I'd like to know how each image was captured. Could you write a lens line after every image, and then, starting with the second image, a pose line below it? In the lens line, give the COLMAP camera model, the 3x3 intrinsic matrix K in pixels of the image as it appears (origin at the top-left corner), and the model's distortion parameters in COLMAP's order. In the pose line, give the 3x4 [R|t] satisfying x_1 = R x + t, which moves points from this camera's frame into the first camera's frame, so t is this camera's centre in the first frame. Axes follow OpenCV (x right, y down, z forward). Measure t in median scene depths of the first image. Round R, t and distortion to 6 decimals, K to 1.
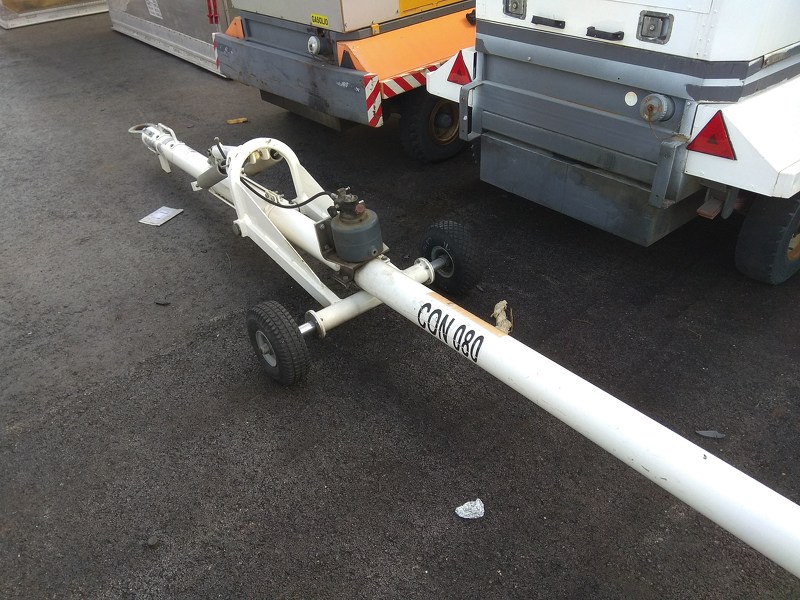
lens RADIAL K [[615.8, 0, 398.3], [0, 615.8, 300.9], [0, 0, 1]] dist [0.095891, -0.142739]
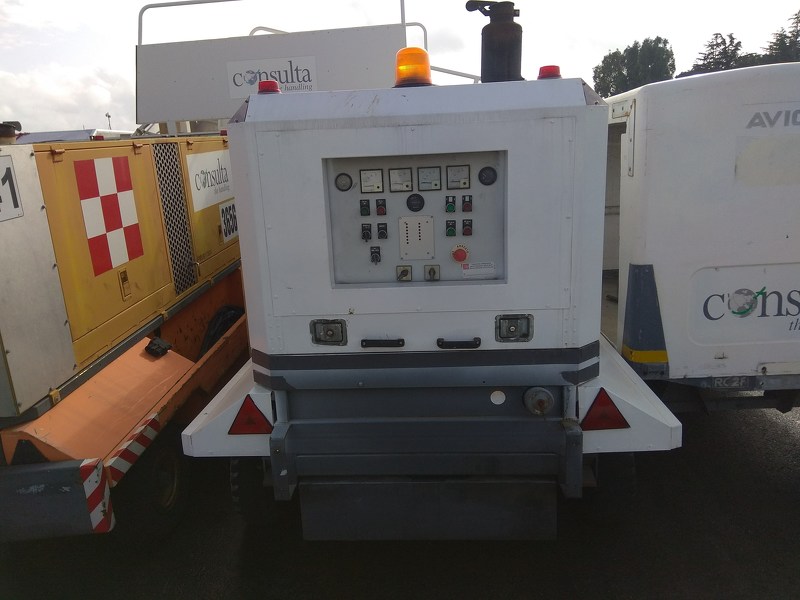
lens RADIAL K [[615.8, 0, 397.6], [0, 615.8, 303.3], [0, 0, 1]] dist [0.095891, -0.142739]
pose [[0.678117, -0.165190, 0.716150, -0.307398], [0.436958, 0.874111, -0.212126, -0.258225], [-0.590953, 0.456773, 0.664930, 0.329803]]
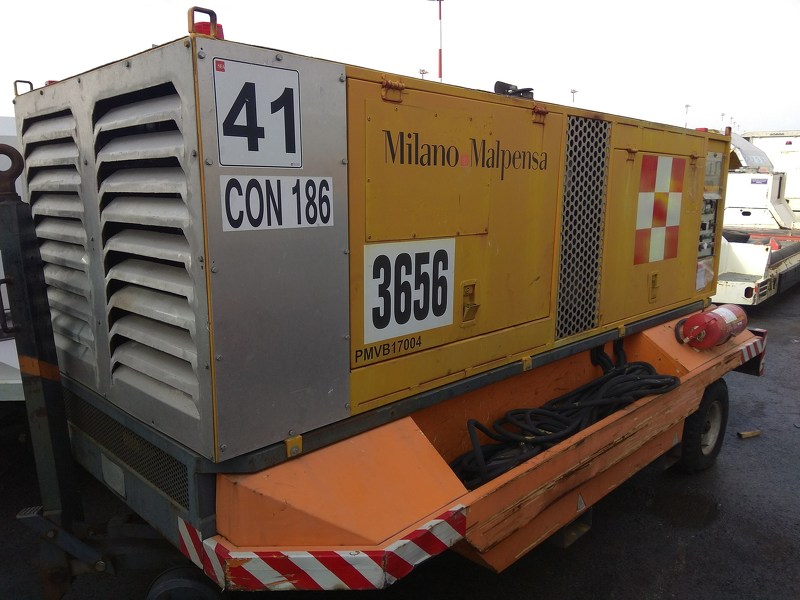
lens RADIAL K [[615.8, 0, 404.6], [0, 615.8, 304.1], [0, 0, 1]] dist [0.095891, -0.142739]
pose [[0.992419, 0.058842, 0.107896, -0.014164], [-0.006386, 0.901435, -0.432867, -0.402262], [-0.122732, 0.428896, 0.894978, 0.656087]]
